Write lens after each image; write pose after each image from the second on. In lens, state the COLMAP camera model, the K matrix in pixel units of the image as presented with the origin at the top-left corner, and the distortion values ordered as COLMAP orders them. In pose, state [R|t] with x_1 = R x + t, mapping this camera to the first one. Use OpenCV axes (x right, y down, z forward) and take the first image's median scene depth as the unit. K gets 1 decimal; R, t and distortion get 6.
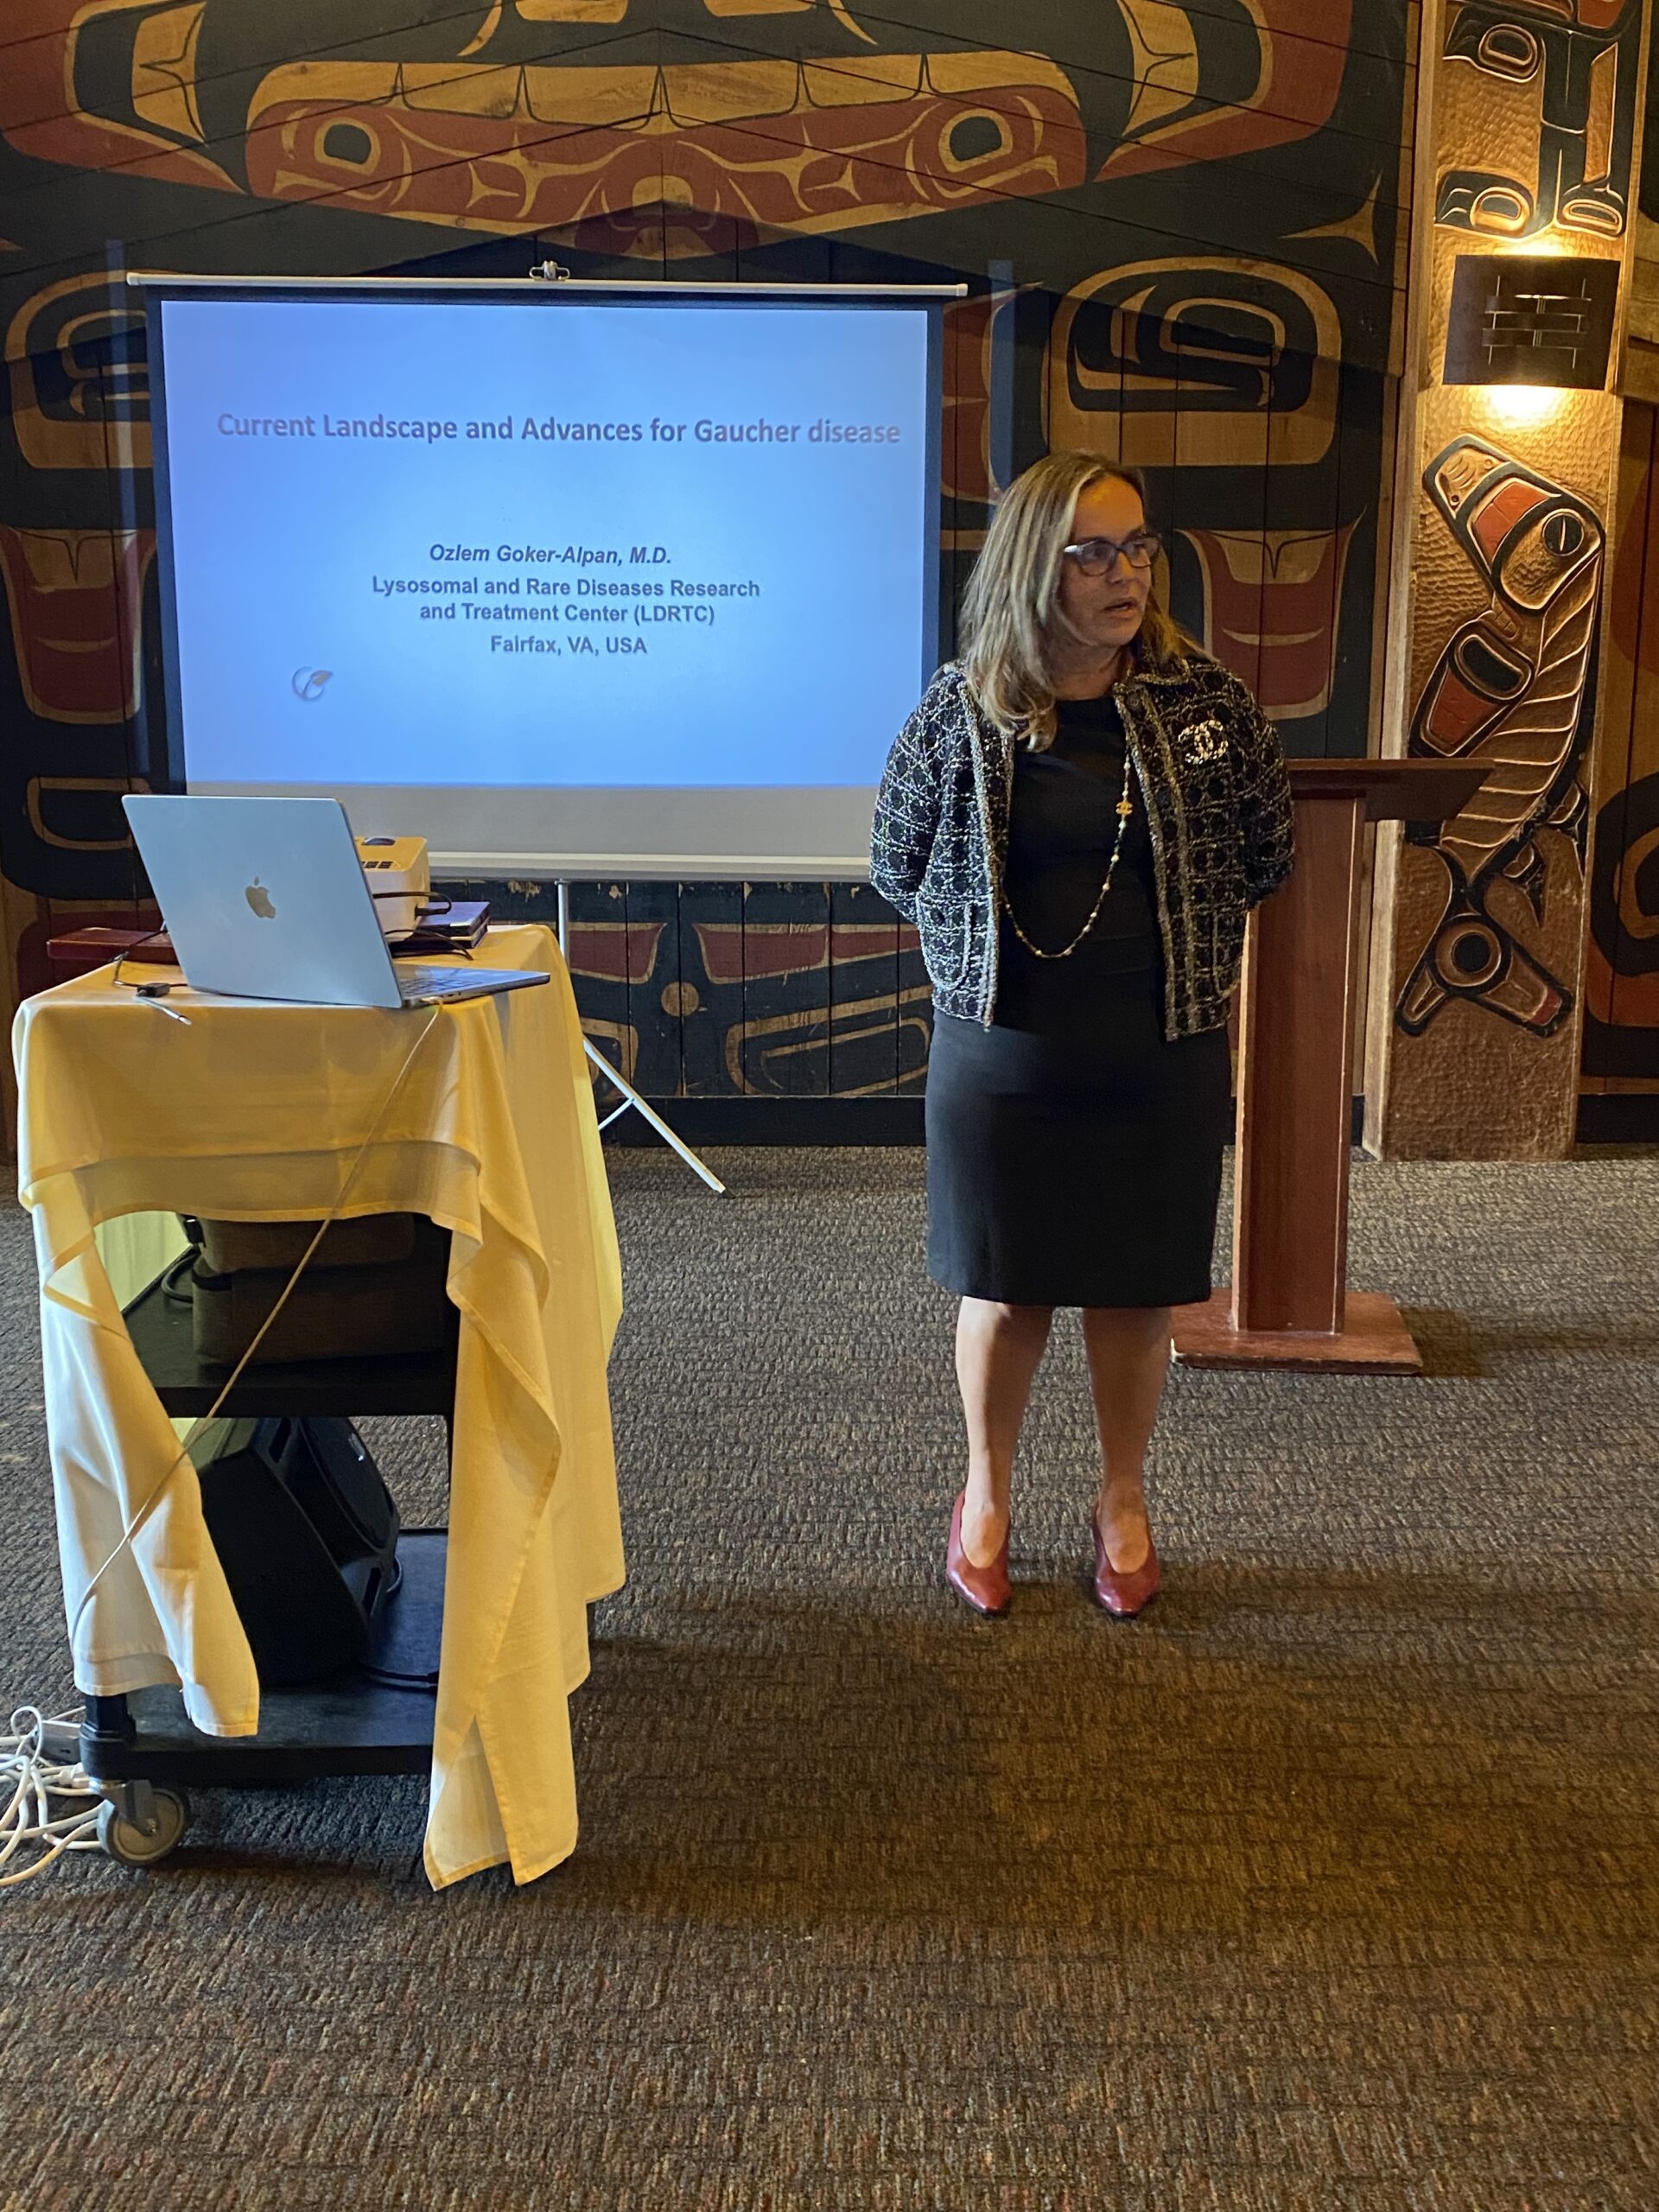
lens RADIAL K [[2142.9, 0, 829.5], [0, 2142.9, 1106.0], [0, 0, 1]] dist [-0.003371, 0.024883]
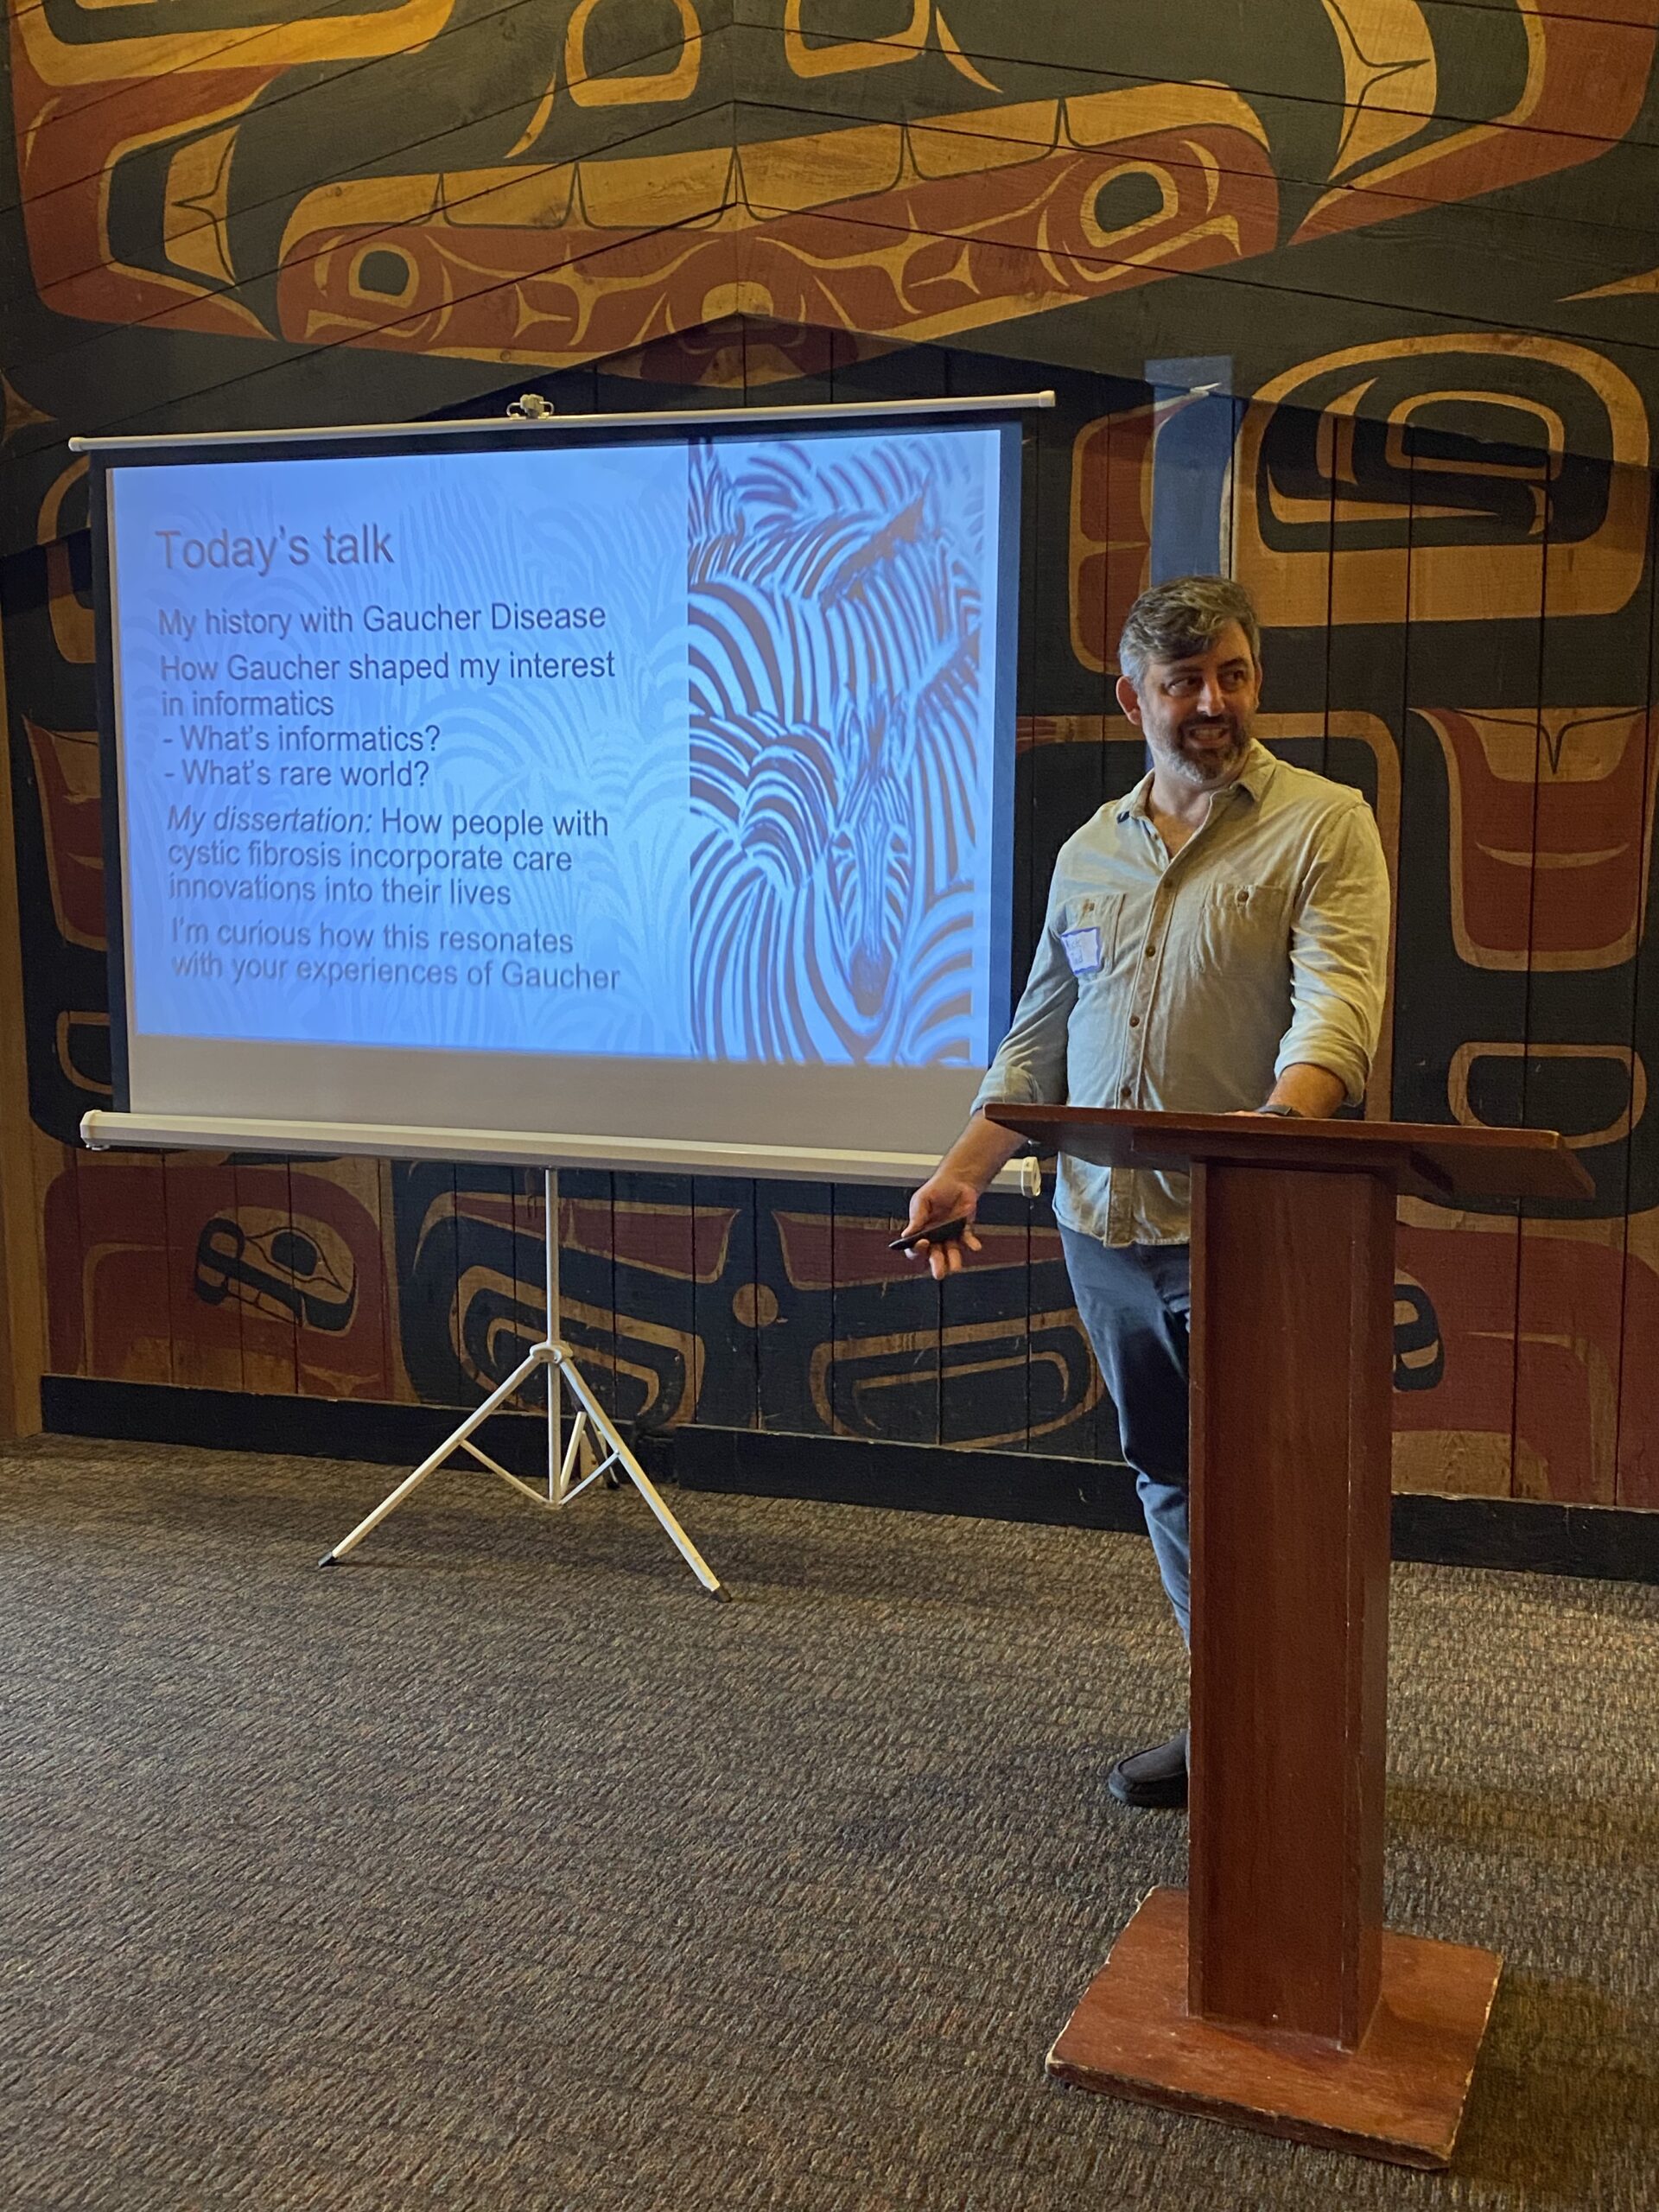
lens RADIAL K [[2142.9, 0, 829.5], [0, 2142.9, 1106.0], [0, 0, 1]] dist [-0.003371, 0.024883]
pose [[0.953538, 0.039038, -0.298733, 0.203909], [-0.057686, 0.996881, -0.053859, -0.089123], [0.295698, 0.068590, 0.952816, 0.275282]]
